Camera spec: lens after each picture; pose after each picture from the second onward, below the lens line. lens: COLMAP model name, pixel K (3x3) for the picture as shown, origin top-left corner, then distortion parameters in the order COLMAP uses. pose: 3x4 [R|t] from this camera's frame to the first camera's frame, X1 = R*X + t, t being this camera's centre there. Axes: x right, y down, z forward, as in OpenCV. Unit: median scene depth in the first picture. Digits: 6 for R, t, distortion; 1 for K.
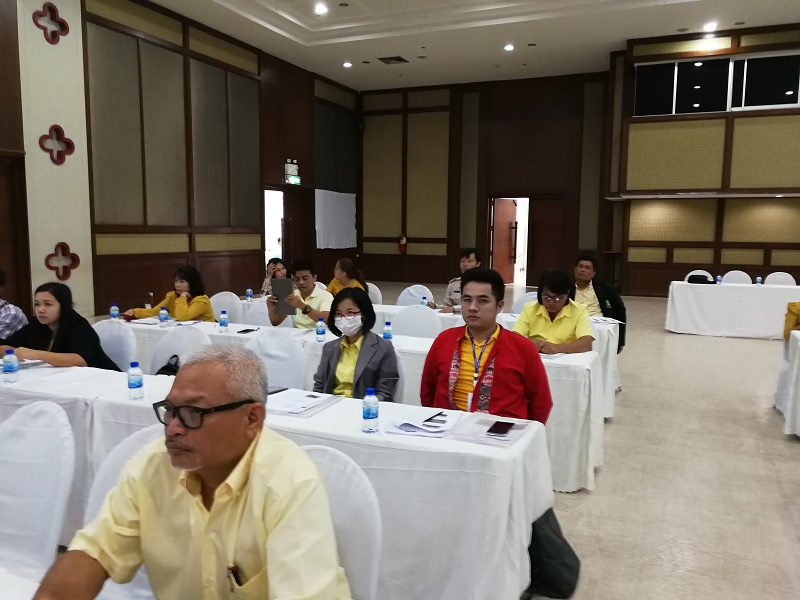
lens RADIAL K [[649.9, 0, 416.0], [0, 649.9, 301.0], [0, 0, 1]] dist [0.008176, -0.010855]
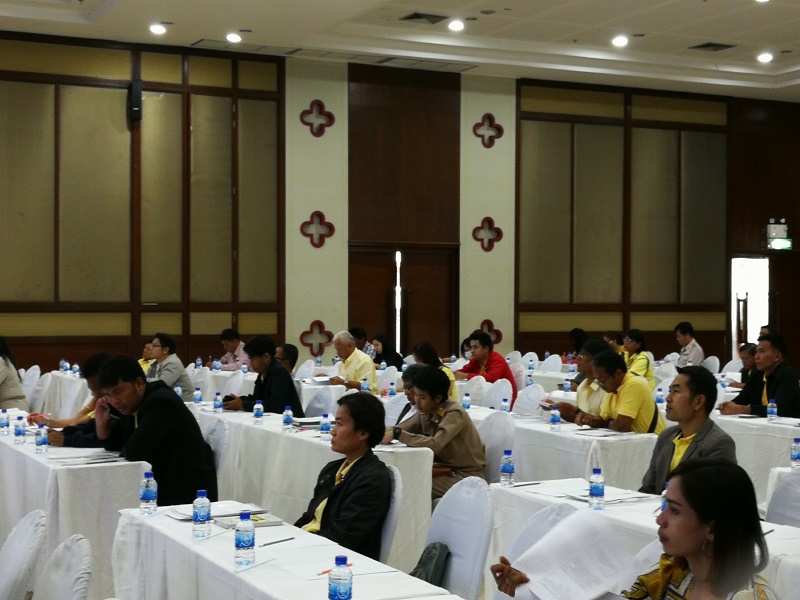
lens RADIAL K [[1259.4, 0, 400.0], [0, 1259.4, 300.0], [0, 0, 1]] dist [0.124042, -0.019404]
pose [[0.743636, -0.000859, -0.668584, 0.598268], [-0.069477, 0.994486, -0.078555, 0.042635], [0.664965, 0.104868, 0.739475, -0.531304]]
